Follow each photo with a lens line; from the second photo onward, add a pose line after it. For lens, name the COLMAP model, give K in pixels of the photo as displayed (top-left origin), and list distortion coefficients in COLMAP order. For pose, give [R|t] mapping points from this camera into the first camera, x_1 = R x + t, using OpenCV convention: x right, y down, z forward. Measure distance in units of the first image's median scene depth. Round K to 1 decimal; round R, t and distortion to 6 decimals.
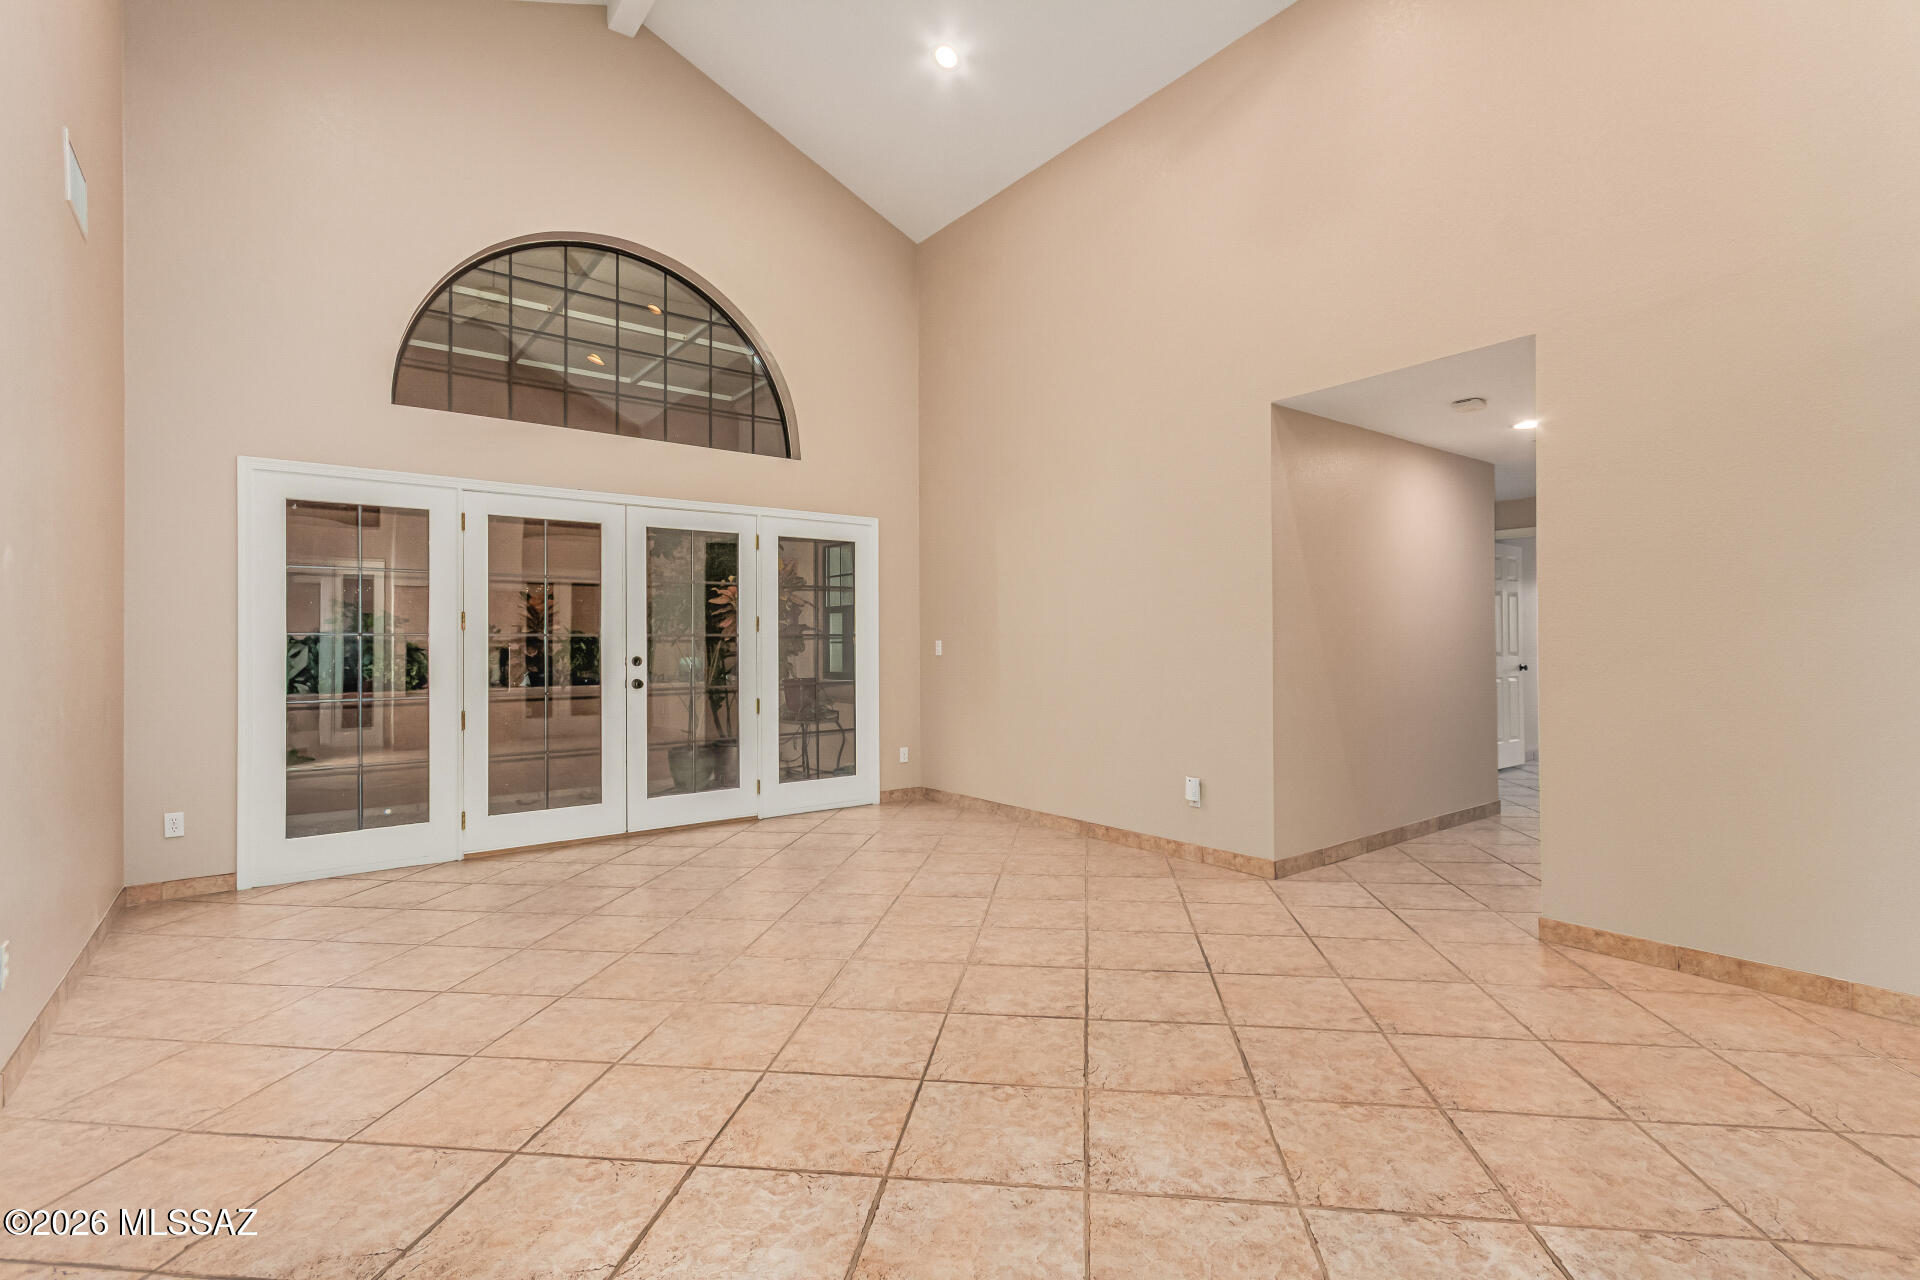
lens RADIAL K [[878.7, 0, 954.0], [0, 878.7, 644.2], [0, 0, 1]] dist [0.007176, -0.004066]
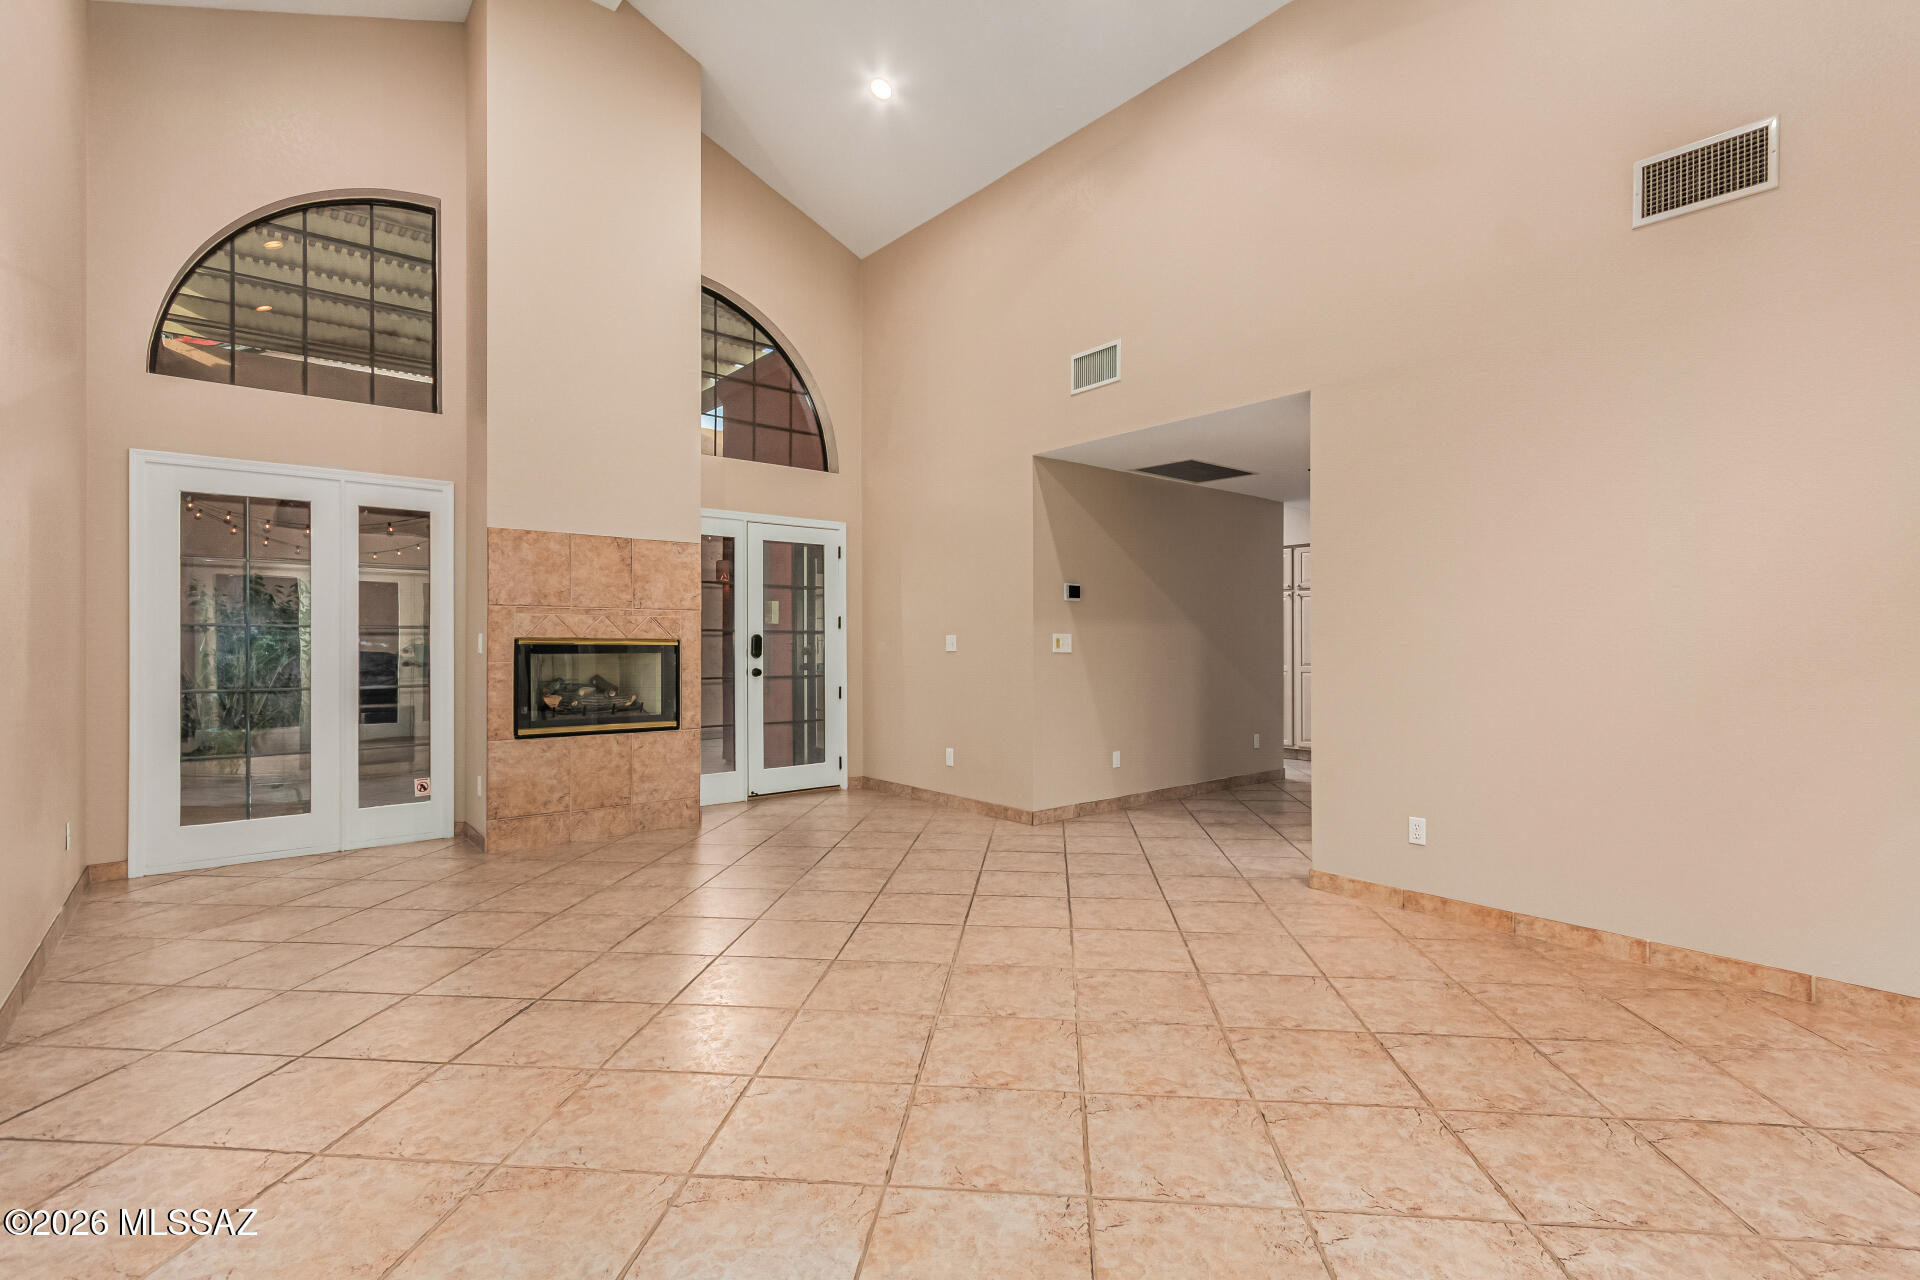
lens RADIAL K [[878.7, 0, 961.1], [0, 878.7, 641.0], [0, 0, 1]] dist [0.007176, -0.004066]
pose [[-0.998758, 0.007864, -0.049192, -0.116637], [0.008020, 0.999963, -0.002986, 0.004862], [0.049167, -0.003377, -0.998785, 2.105767]]
